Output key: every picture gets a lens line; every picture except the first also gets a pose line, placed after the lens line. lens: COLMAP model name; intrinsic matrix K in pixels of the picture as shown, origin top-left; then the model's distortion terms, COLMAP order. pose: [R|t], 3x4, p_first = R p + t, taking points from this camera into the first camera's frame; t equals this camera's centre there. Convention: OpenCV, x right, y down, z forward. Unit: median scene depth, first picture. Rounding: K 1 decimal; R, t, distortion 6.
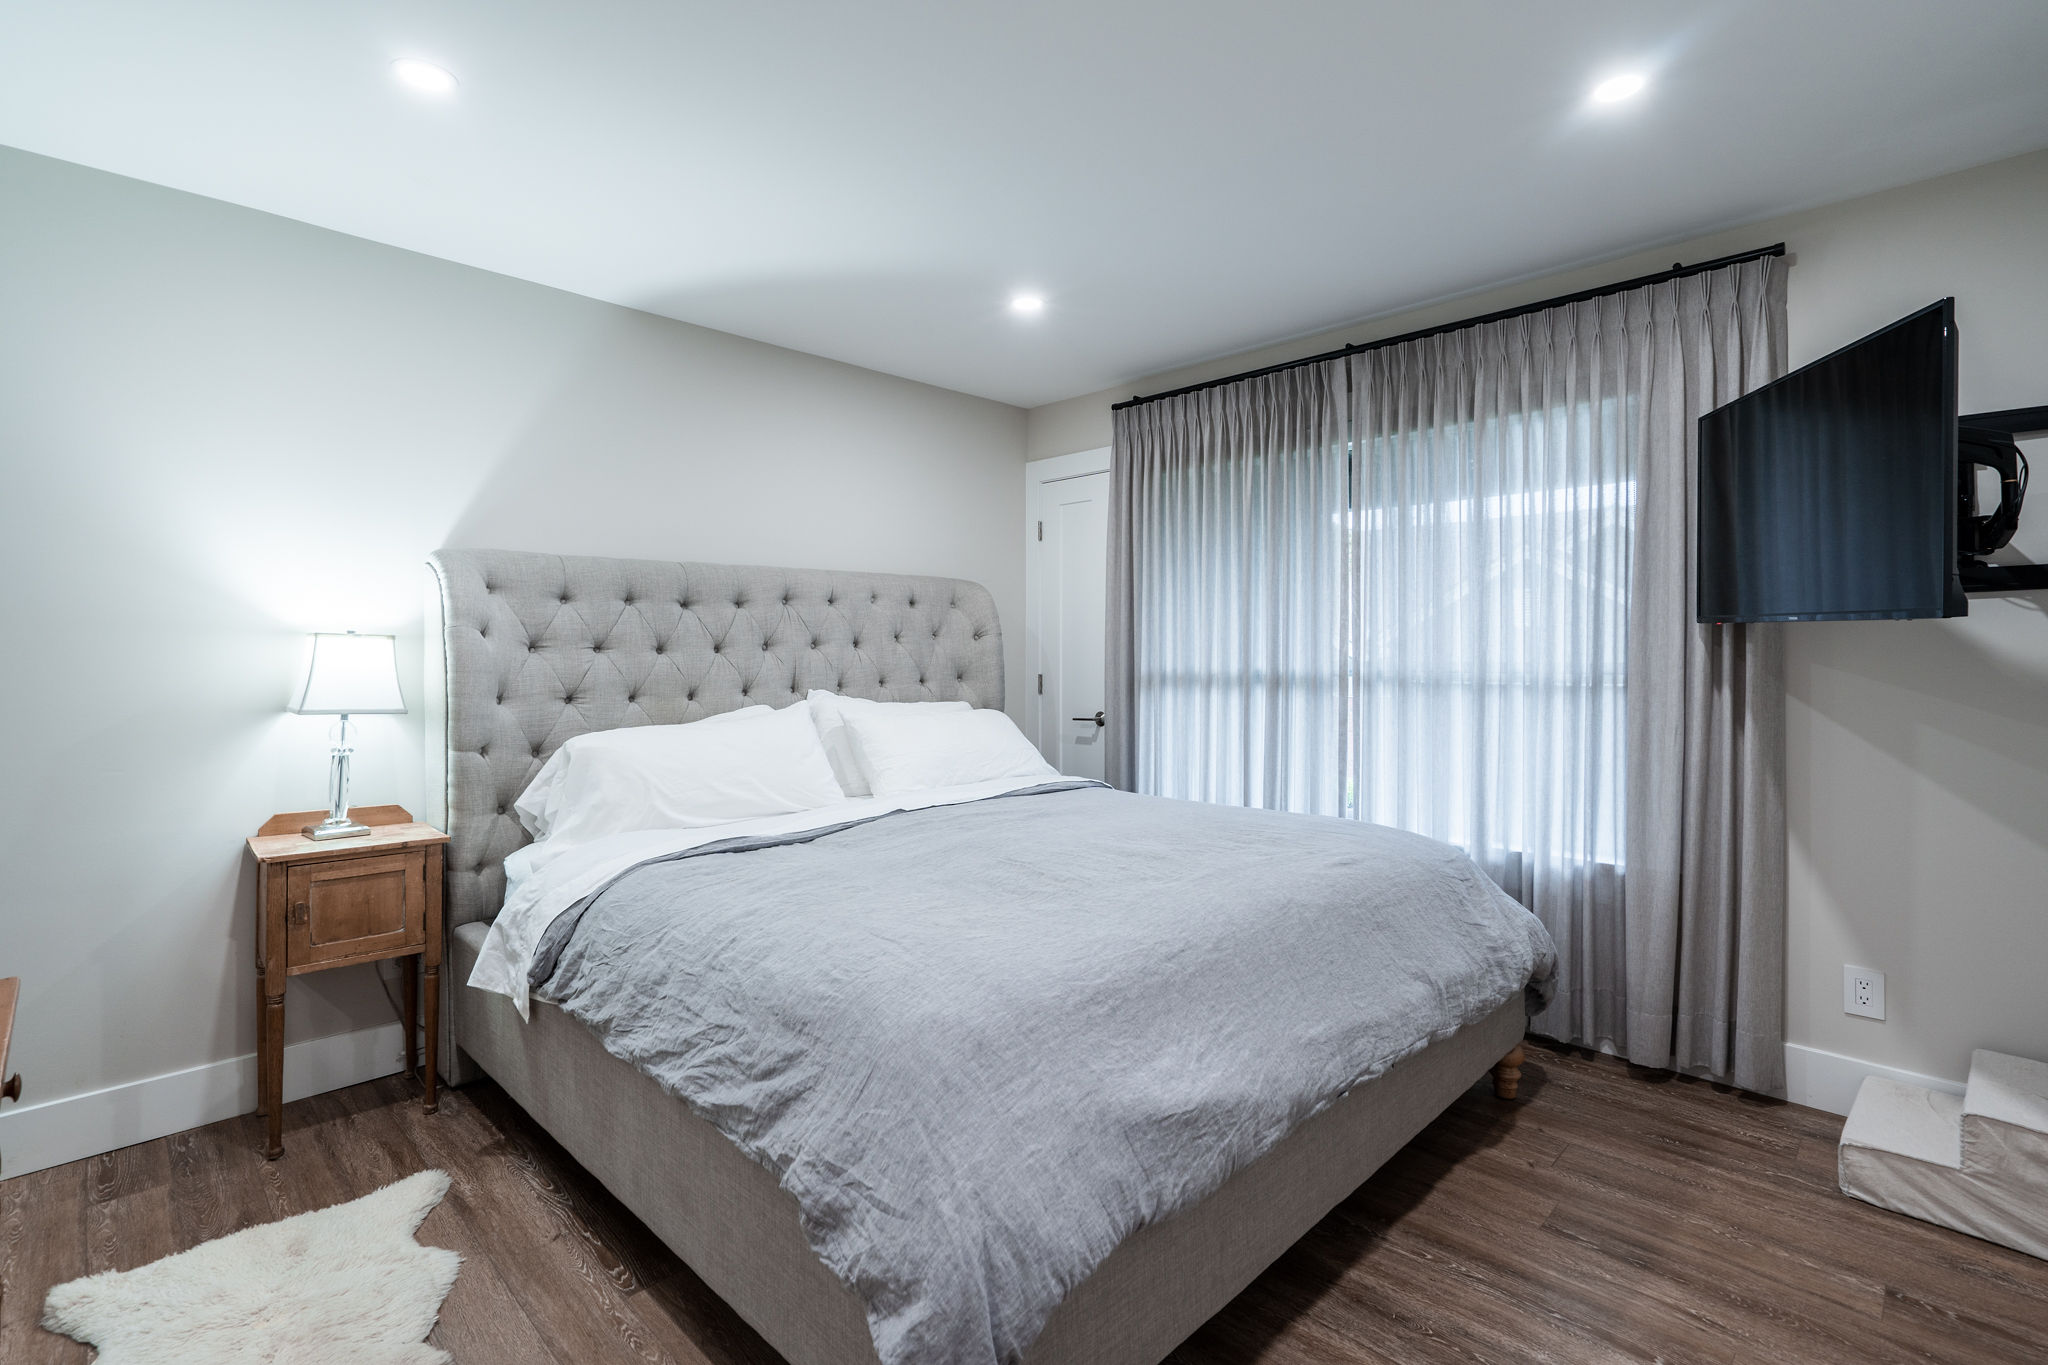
lens RADIAL K [[932.3, 0, 1016.5], [0, 932.3, 664.9], [0, 0, 1]] dist [-0.004036, 0.002095]
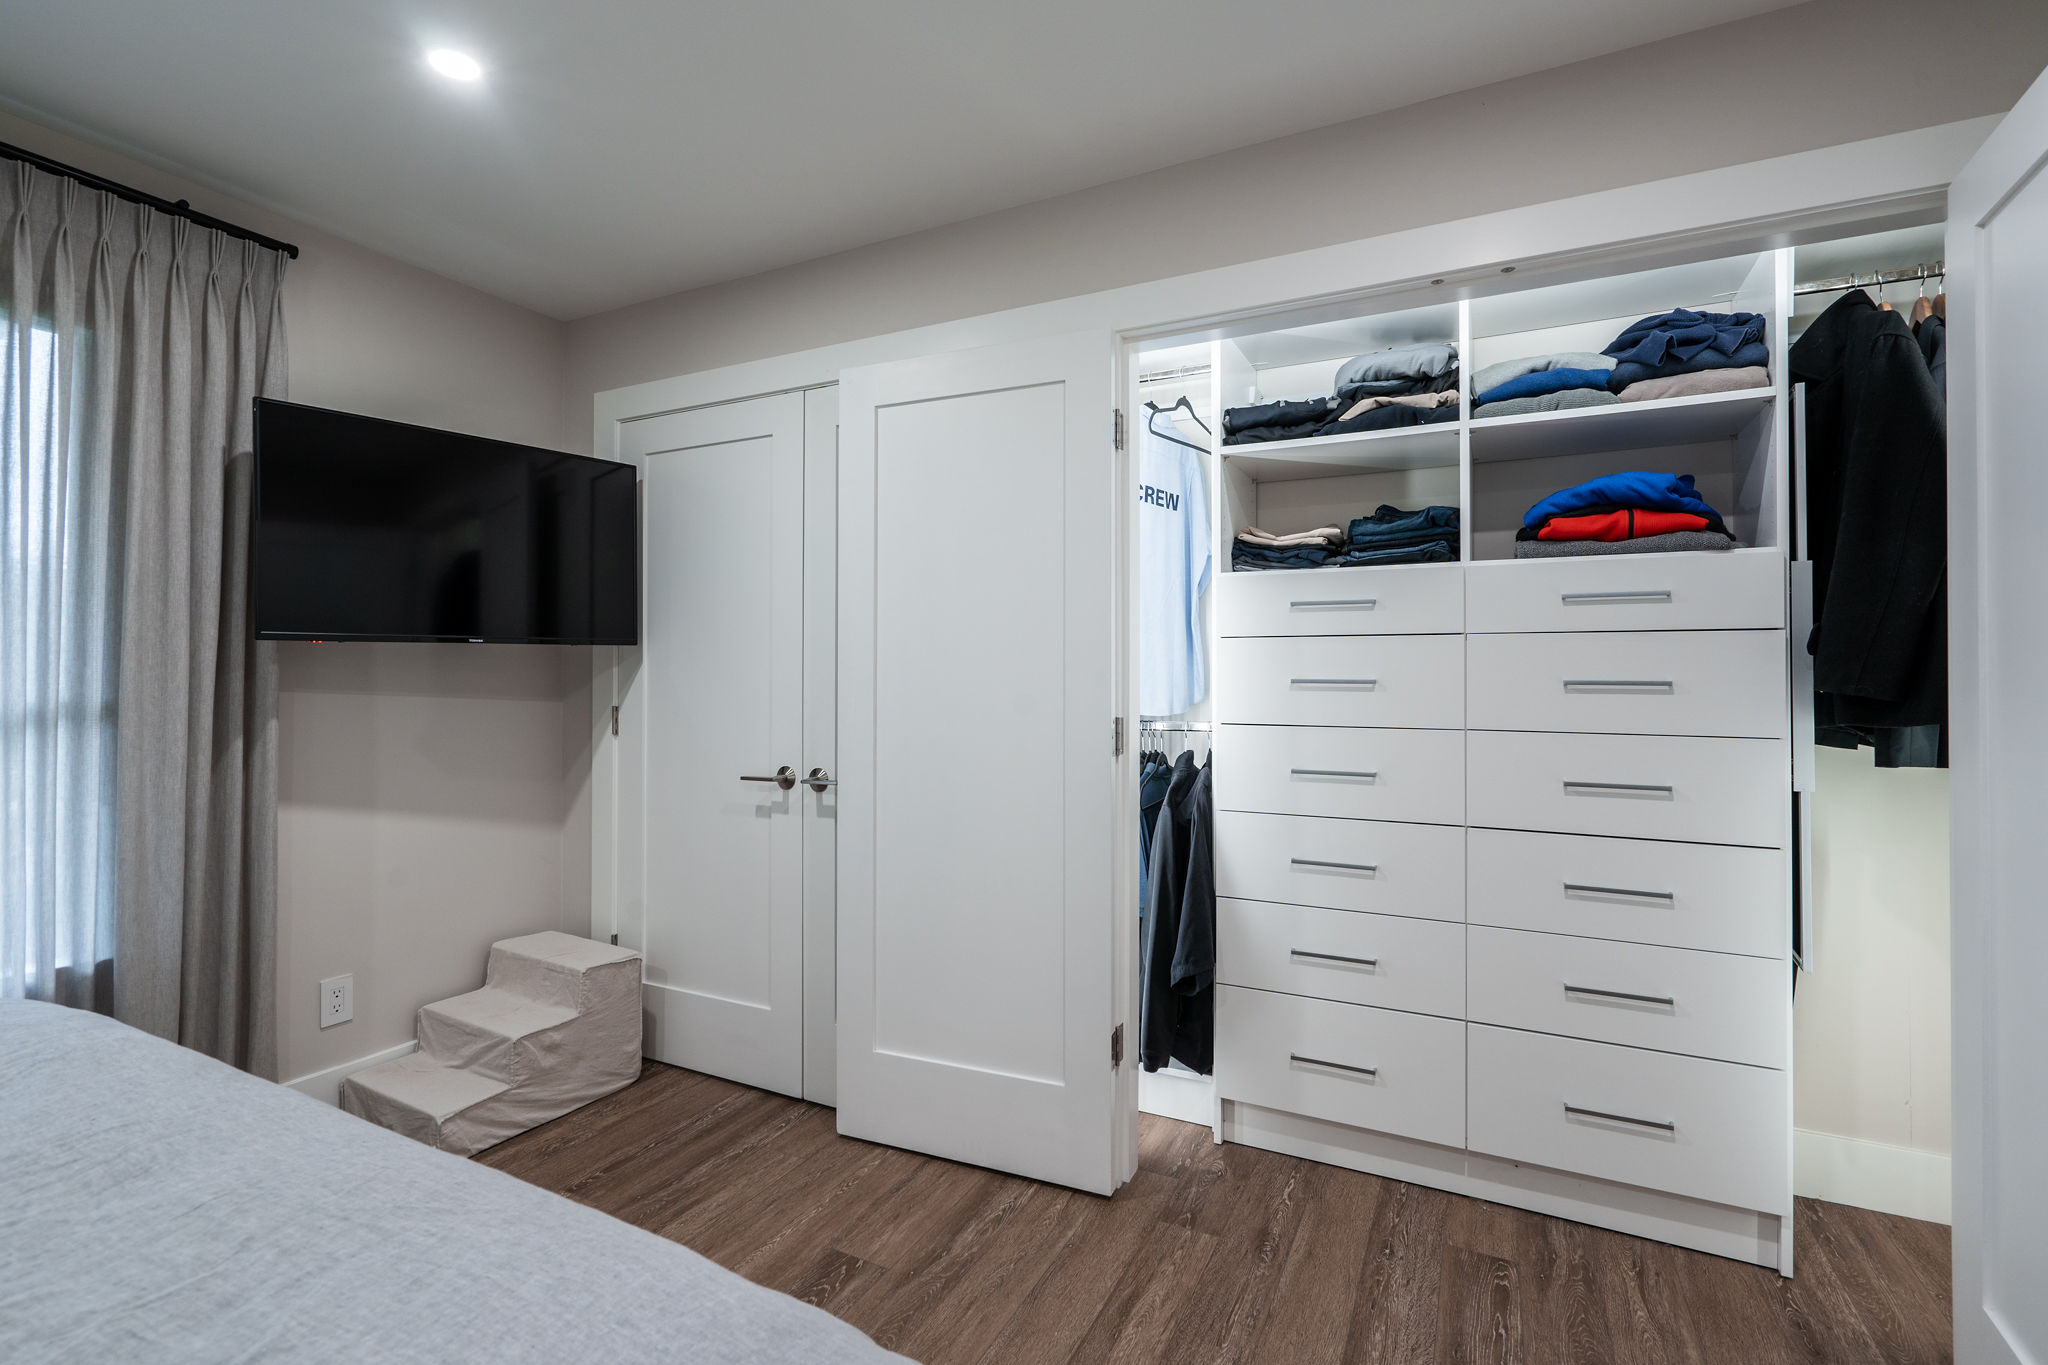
lens RADIAL K [[932.3, 0, 1020.1], [0, 932.3, 661.8], [0, 0, 1]] dist [-0.004036, 0.002095]
pose [[-0.296889, 0.013238, 0.954820, -0.239923], [0.010807, 0.999886, -0.010502, -0.004740], [-0.954851, 0.007201, -0.296998, 0.442458]]
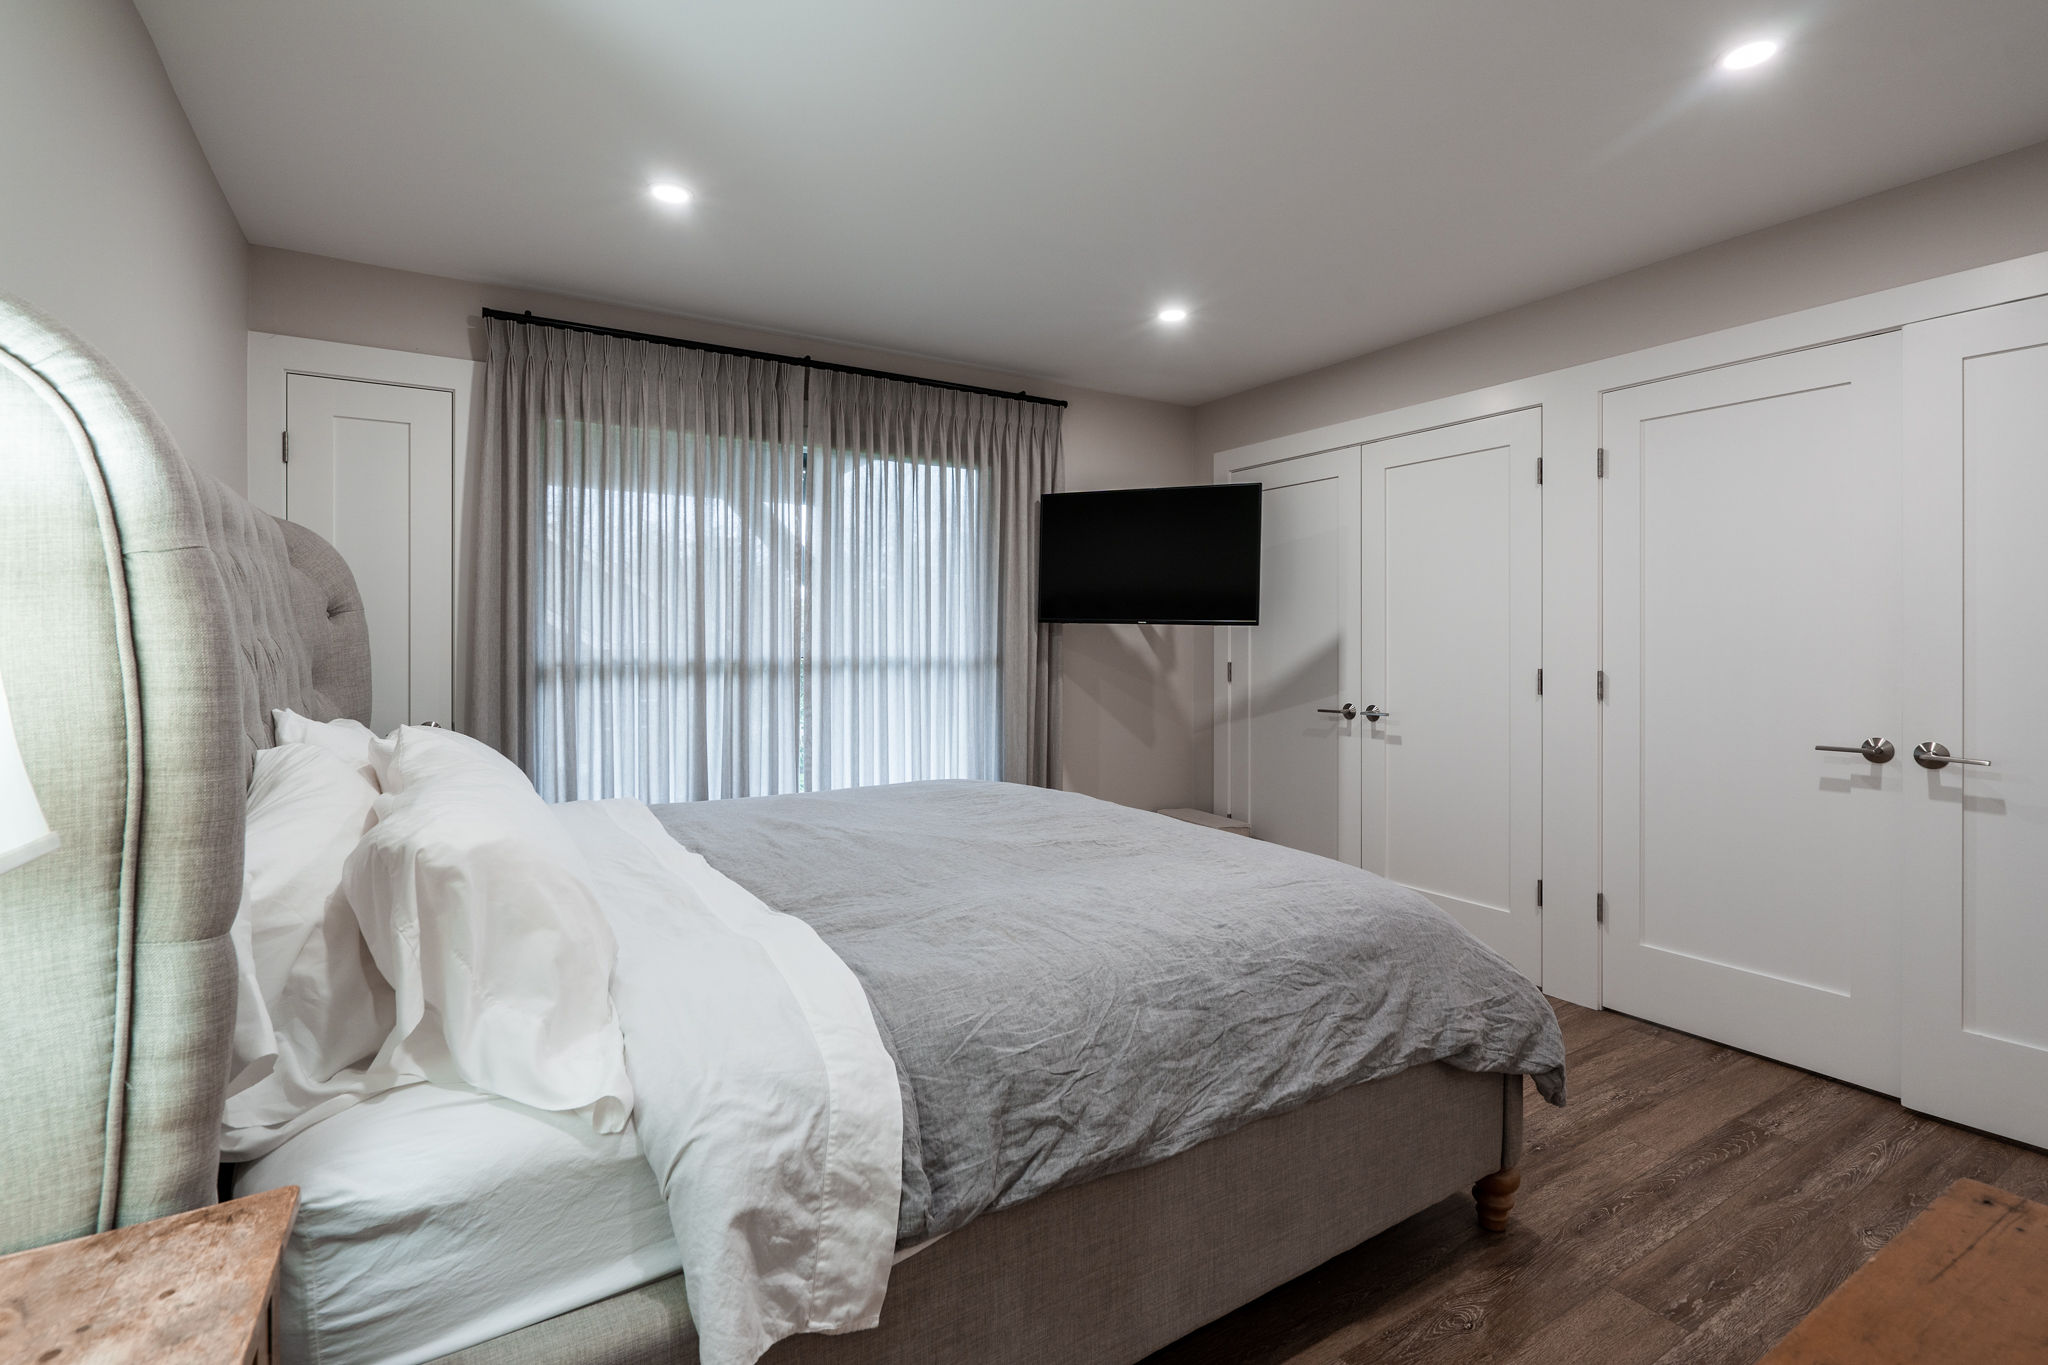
lens RADIAL K [[932.3, 0, 1021.8], [0, 932.3, 656.5], [0, 0, 1]] dist [-0.004036, 0.002095]
pose [[0.244740, -0.015747, 0.969461, -0.667299], [0.011255, 0.999847, 0.013399, -0.005374], [-0.969523, 0.007632, 0.244880, 0.511443]]
